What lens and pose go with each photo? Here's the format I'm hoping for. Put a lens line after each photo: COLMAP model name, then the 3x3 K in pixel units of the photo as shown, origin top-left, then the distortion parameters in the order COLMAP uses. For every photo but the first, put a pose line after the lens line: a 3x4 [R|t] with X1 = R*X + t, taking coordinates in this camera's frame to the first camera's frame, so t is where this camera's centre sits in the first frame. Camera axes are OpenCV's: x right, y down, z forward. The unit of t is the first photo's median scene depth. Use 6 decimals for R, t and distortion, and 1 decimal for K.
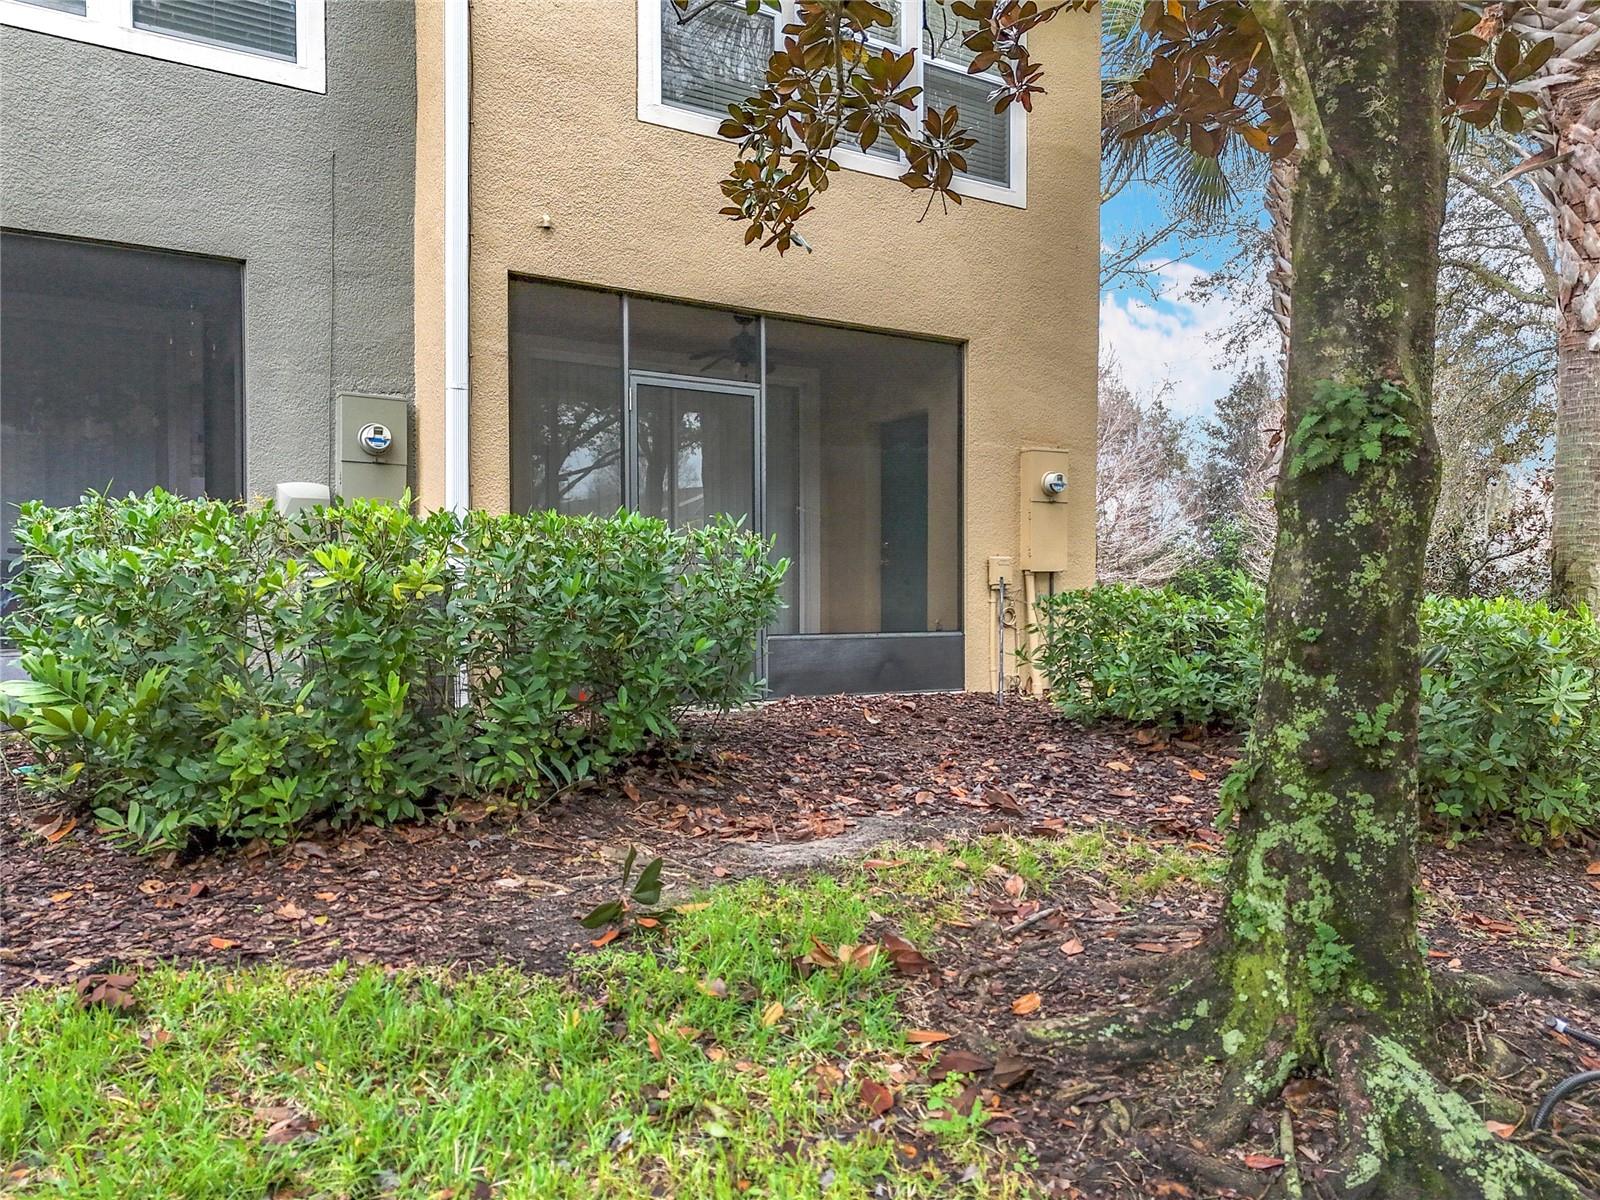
lens RADIAL K [[1189.0, 0, 811.7], [0, 1189.0, 599.5], [0, 0, 1]] dist [0.060464, -0.042704]
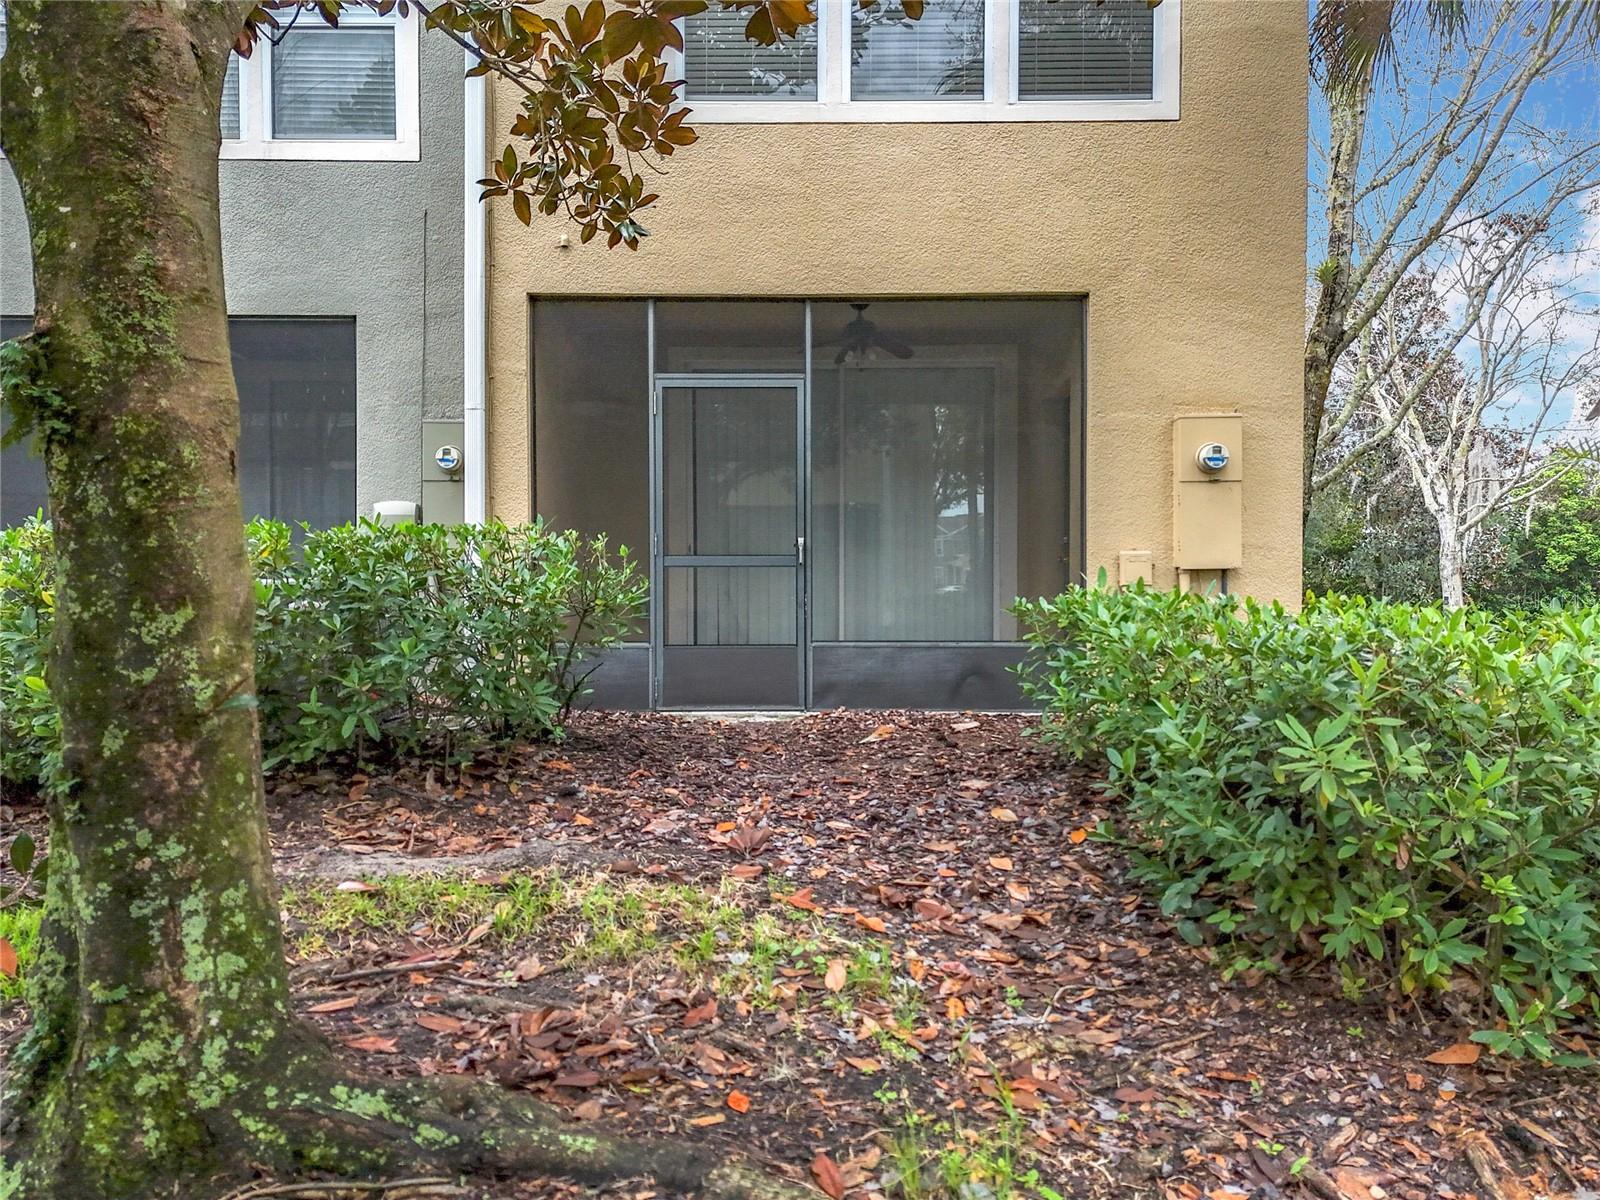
lens RADIAL K [[1189.0, 0, 801.2], [0, 1189.0, 596.9], [0, 0, 1]] dist [0.060464, -0.042704]
pose [[0.843642, 0.000063, -0.536905, 0.488603], [-0.001445, 0.999997, -0.002153, -0.002981], [0.536903, 0.002592, 0.843640, 0.220578]]
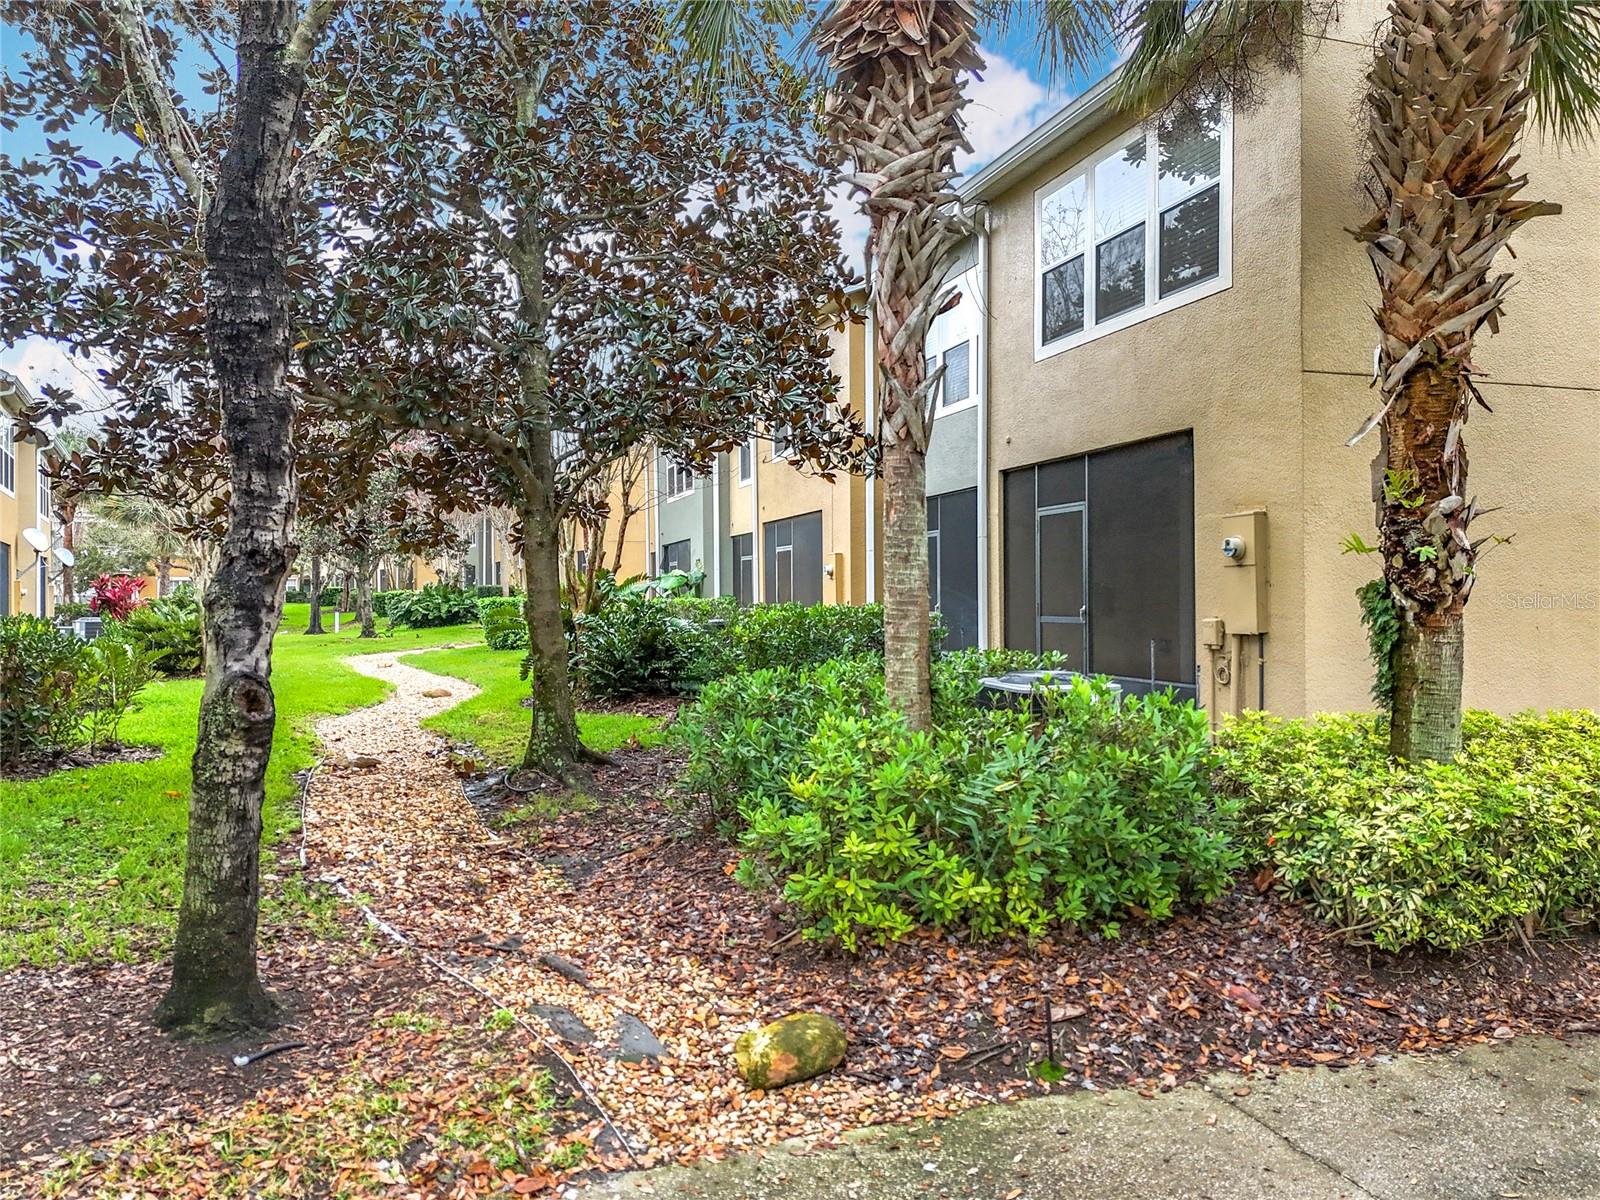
lens RADIAL K [[1189.0, 0, 799.5], [0, 1189.0, 598.2], [0, 0, 1]] dist [0.060464, -0.042704]
pose [[-0.266914, 0.008590, -0.963682, 1.576888], [-0.000150, 0.999960, 0.008954, -0.078750], [0.963720, 0.002534, -0.266902, 1.122495]]
